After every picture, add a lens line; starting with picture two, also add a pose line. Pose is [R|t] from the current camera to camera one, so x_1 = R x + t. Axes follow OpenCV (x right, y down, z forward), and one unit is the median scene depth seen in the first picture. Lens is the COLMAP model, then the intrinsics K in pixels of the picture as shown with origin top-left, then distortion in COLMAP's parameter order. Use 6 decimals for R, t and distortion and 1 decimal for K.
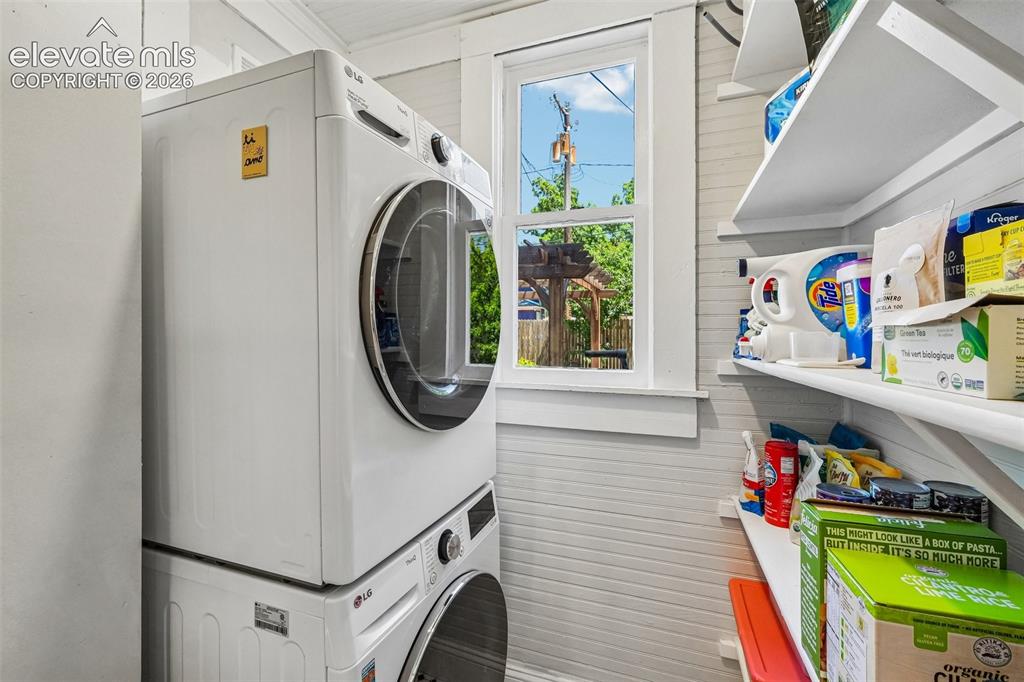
lens RADIAL K [[445.3, 0, 507.9], [0, 445.3, 336.2], [0, 0, 1]] dist [-0.000697, 0.000034]
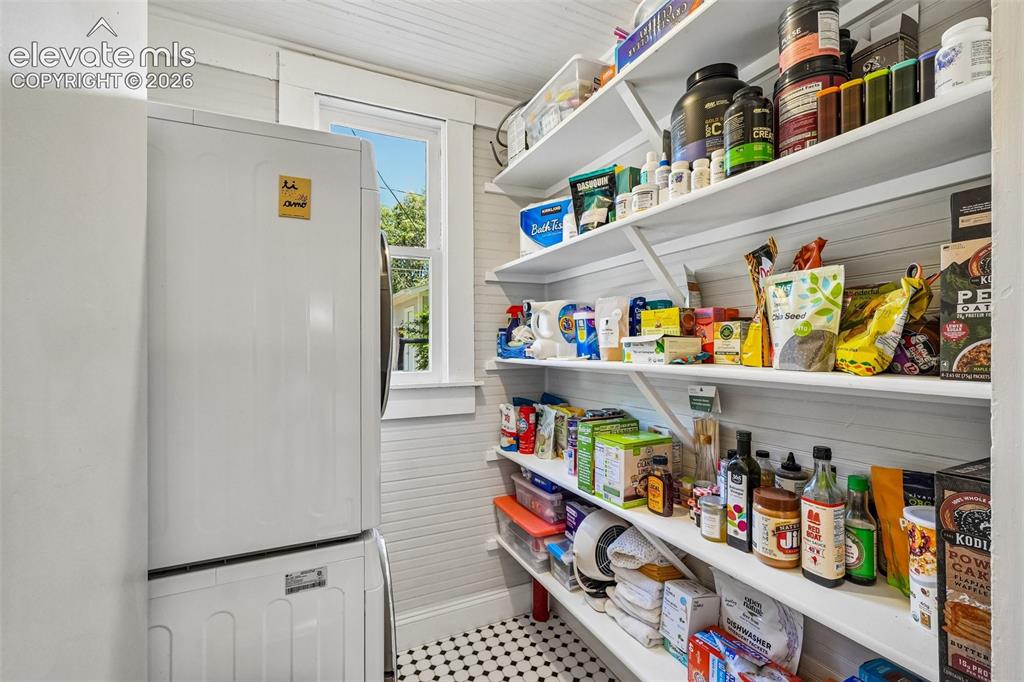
lens RADIAL K [[445.3, 0, 512.1], [0, 445.3, 343.3], [0, 0, 1]] dist [-0.000697, 0.000034]
pose [[0.701079, -0.005396, 0.713064, -0.845028], [0.005312, 0.999983, 0.002344, -0.013618], [-0.713064, 0.002145, 0.701095, -0.221424]]
